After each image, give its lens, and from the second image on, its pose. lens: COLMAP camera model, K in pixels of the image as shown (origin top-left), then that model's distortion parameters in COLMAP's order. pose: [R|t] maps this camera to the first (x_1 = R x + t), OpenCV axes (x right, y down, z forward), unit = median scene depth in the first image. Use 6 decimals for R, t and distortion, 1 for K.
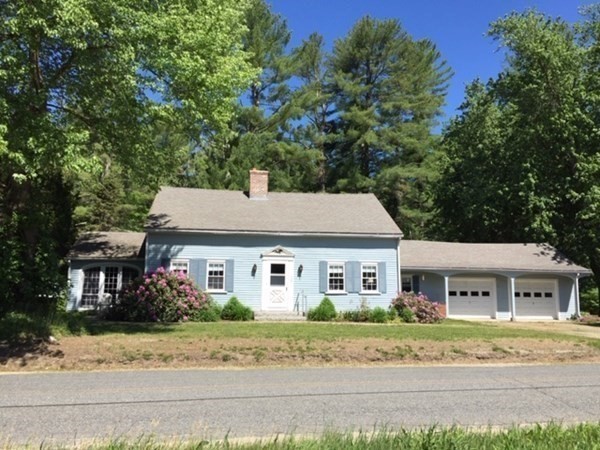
lens RADIAL K [[513.4, 0, 300.0], [0, 513.4, 225.0], [0, 0, 1]] dist [-0.003505, -0.000275]
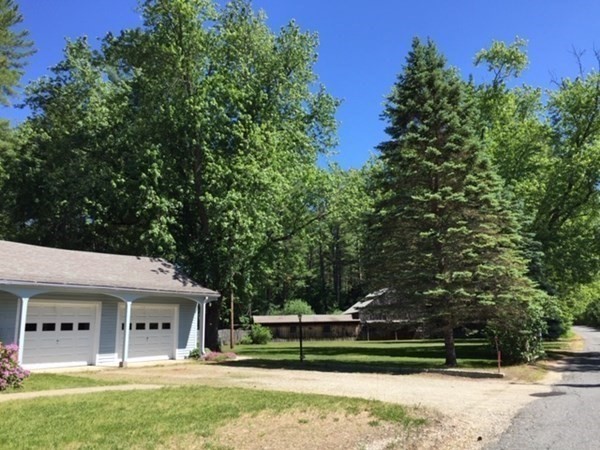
lens RADIAL K [[513.8, 0, 300.0], [0, 513.8, 225.0], [0, 0, 1]] dist [0.075560, -0.147375]
pose [[0.677072, 0.121277, 0.725855, 0.056398], [-0.076854, 0.992587, -0.094154, 0.046684], [-0.731893, 0.007964, 0.681373, 0.346677]]
